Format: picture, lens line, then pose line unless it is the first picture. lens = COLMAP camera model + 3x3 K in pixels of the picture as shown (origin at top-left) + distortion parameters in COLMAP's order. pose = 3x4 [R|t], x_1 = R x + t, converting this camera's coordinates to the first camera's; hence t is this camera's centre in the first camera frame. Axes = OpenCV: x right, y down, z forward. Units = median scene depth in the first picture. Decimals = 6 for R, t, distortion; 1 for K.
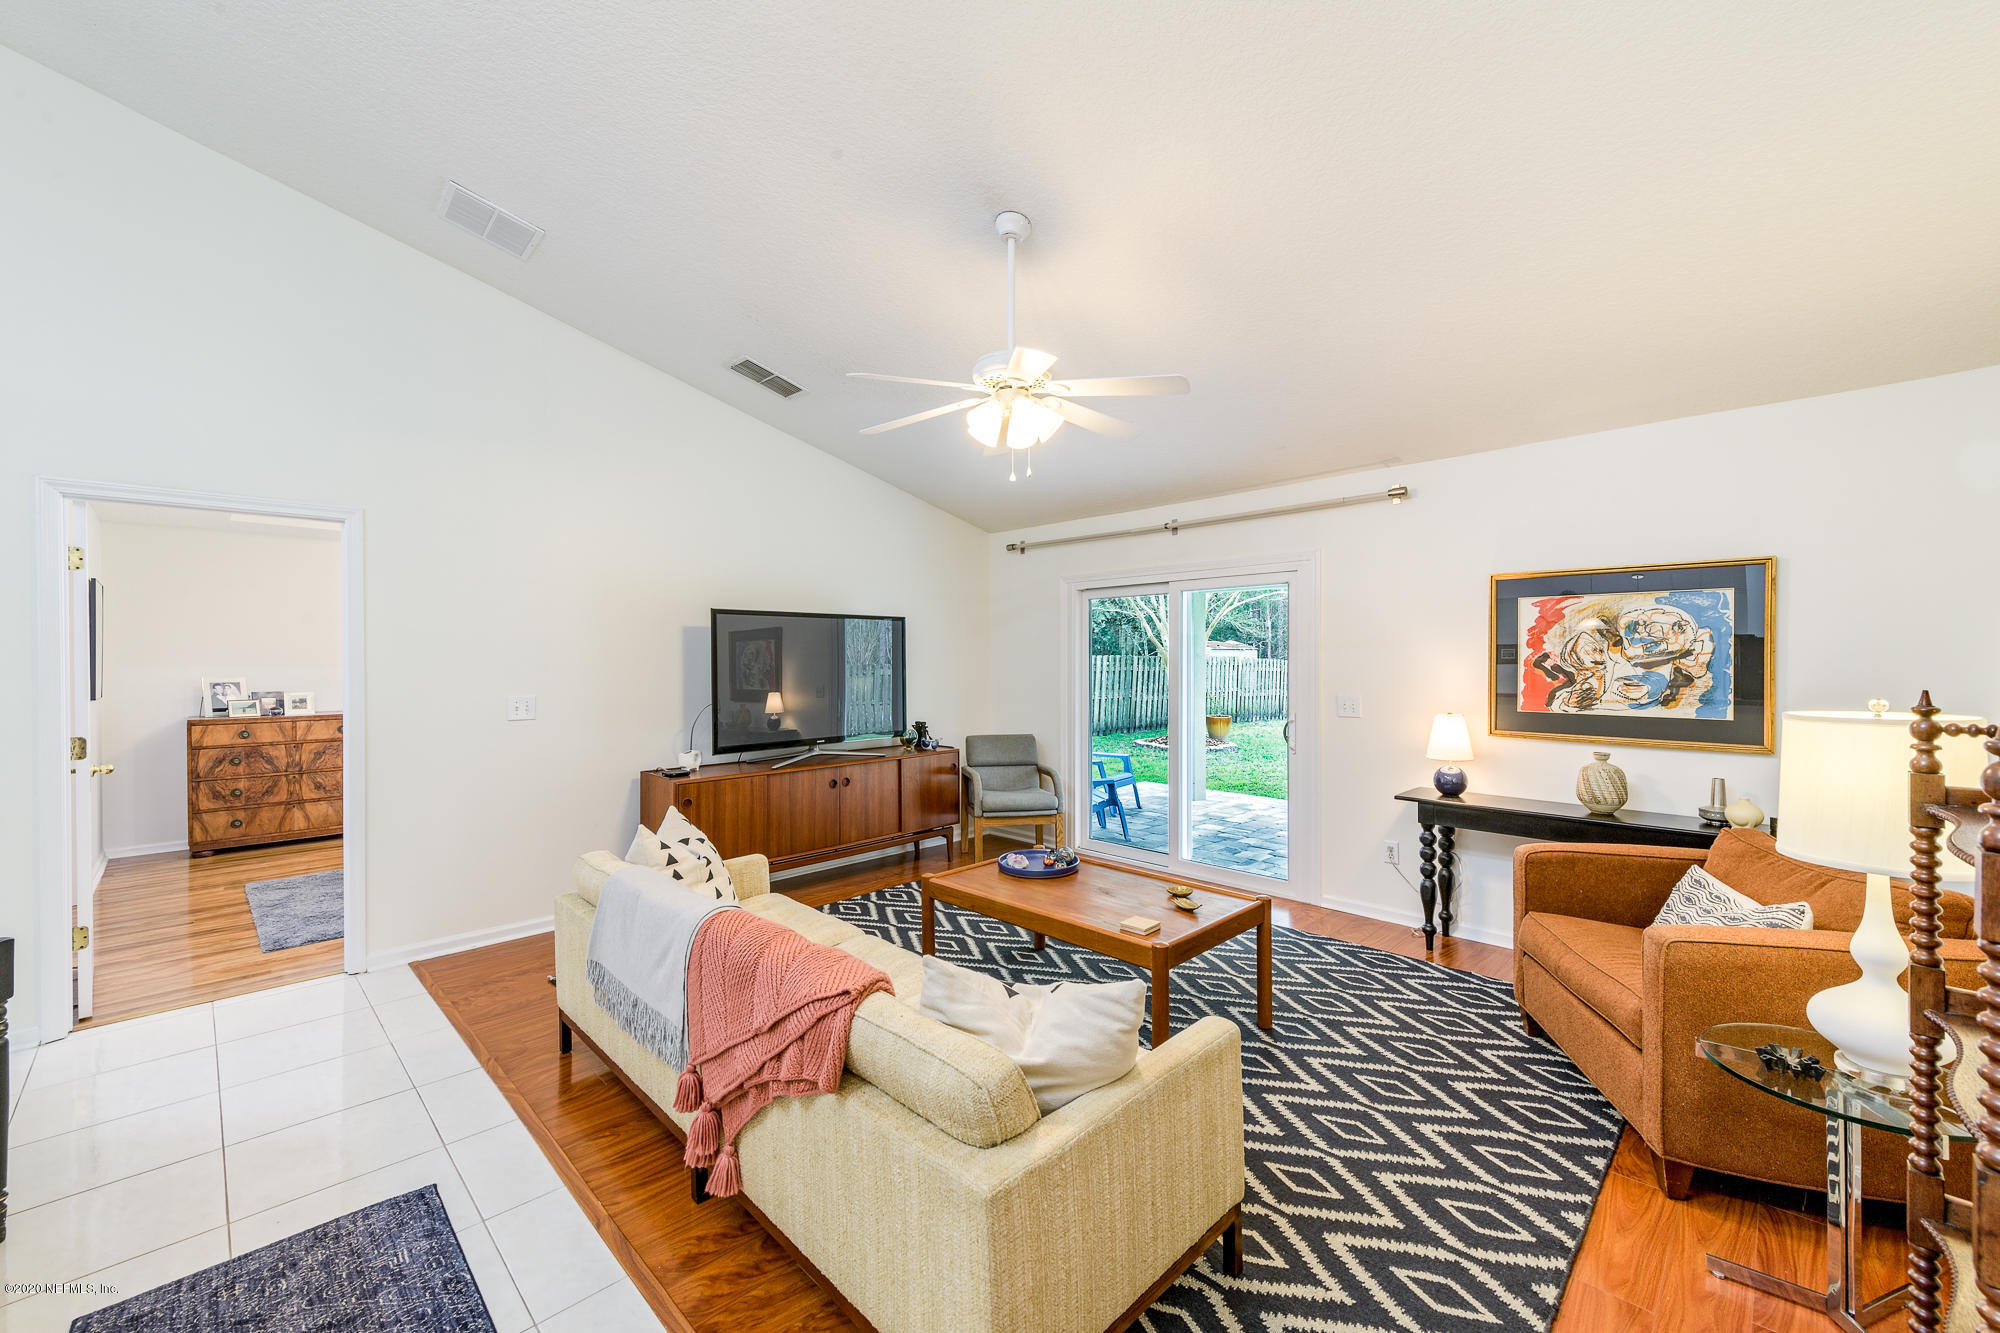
lens RADIAL K [[810.8, 0, 1000.0], [0, 810.8, 666.5], [0, 0, 1]] dist [0.000044, 0.000084]
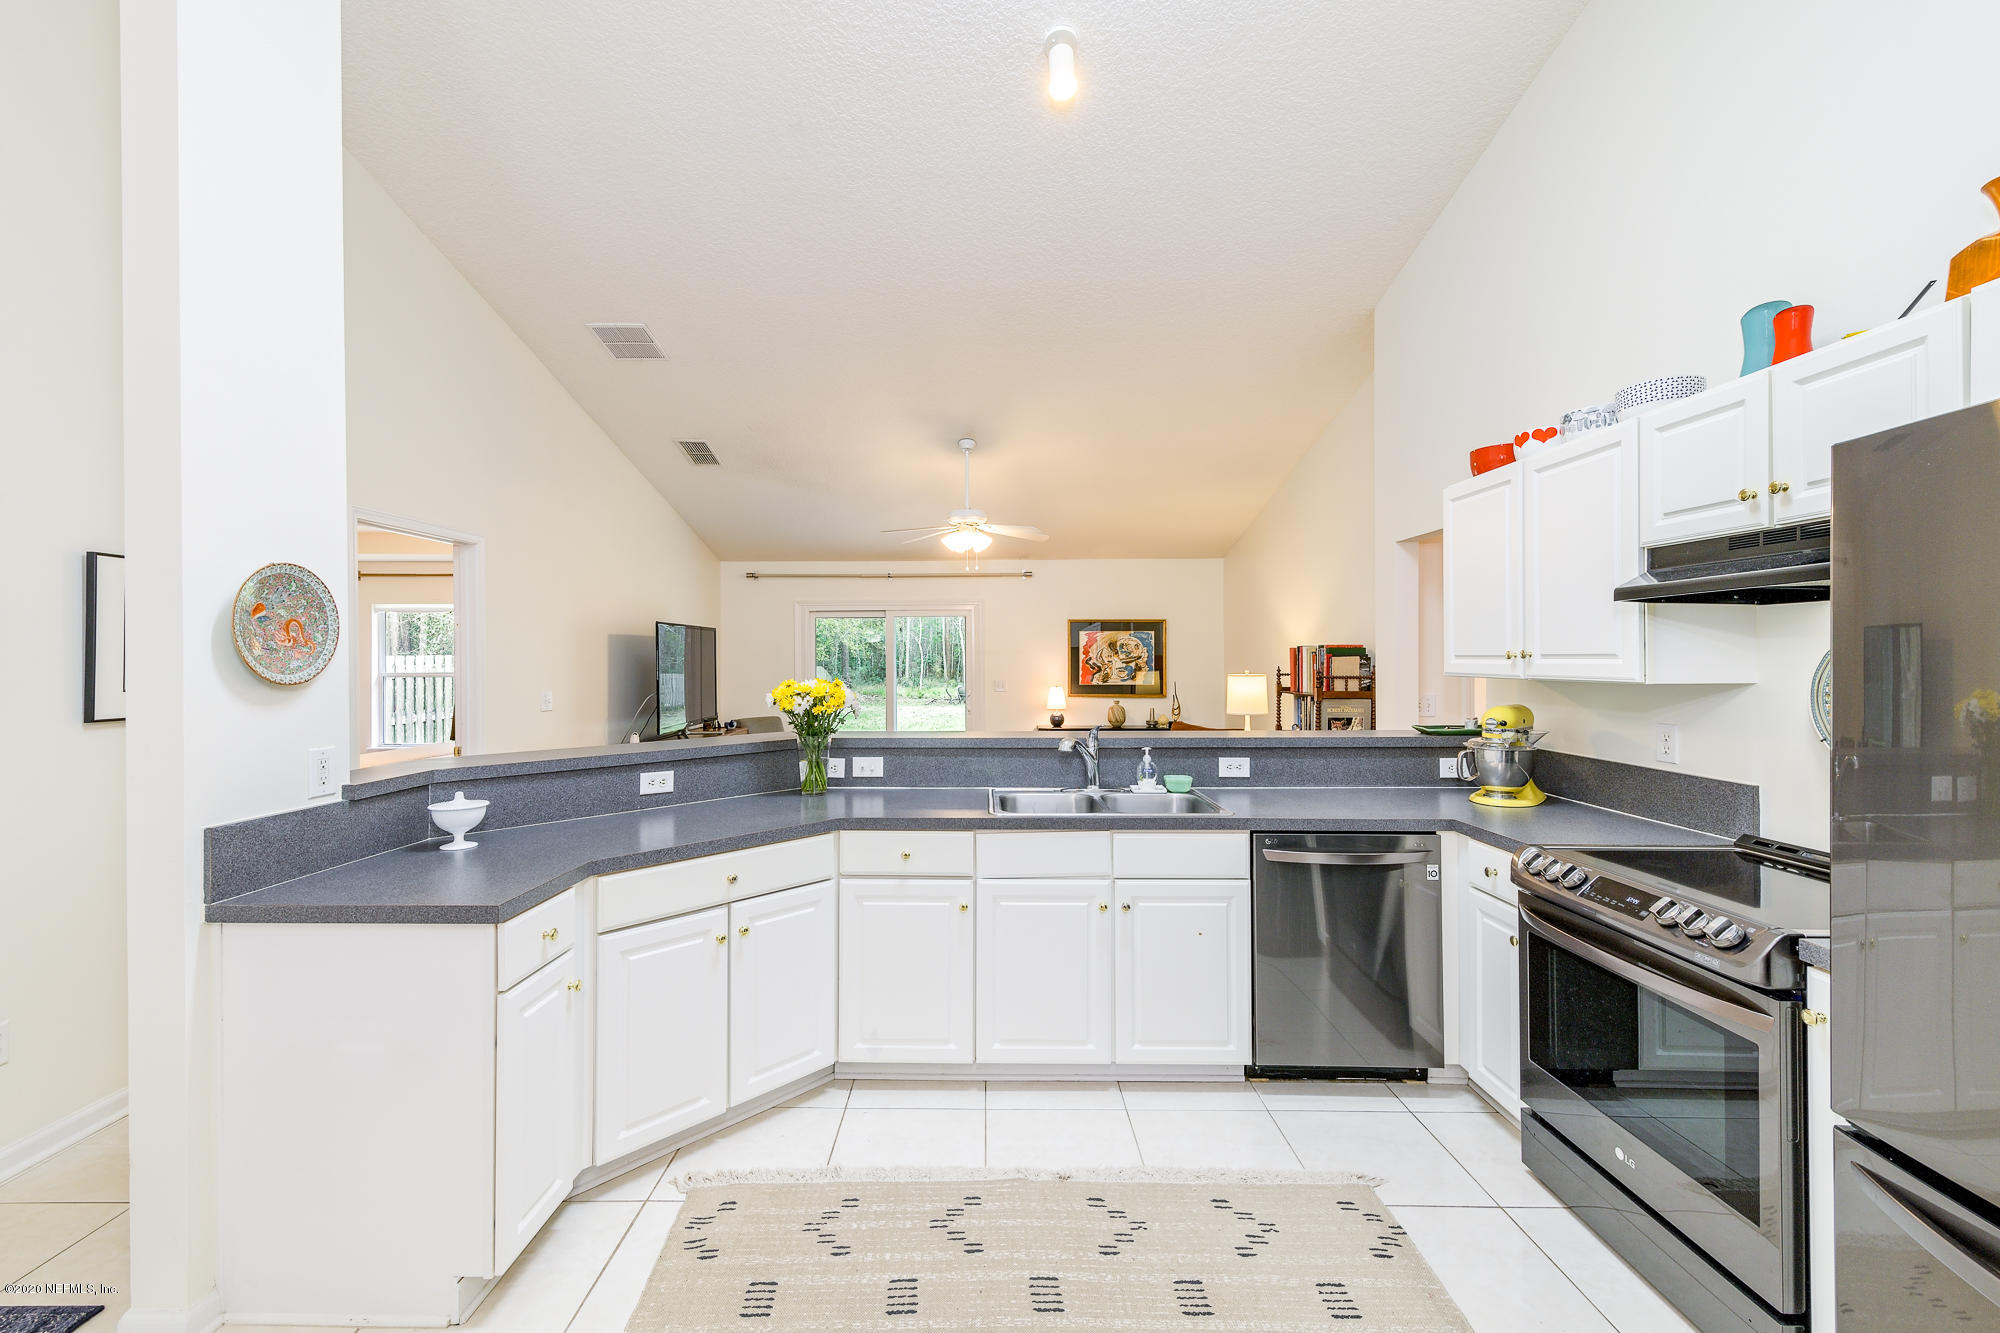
lens RADIAL K [[810.8, 0, 1000.0], [0, 810.8, 666.5], [0, 0, 1]] dist [0.000044, 0.000084]
pose [[0.704811, -0.004589, 0.709381, -1.060913], [0.007112, 0.999975, -0.000598, 0.008498], [-0.709360, 0.005467, 0.704825, -0.364121]]
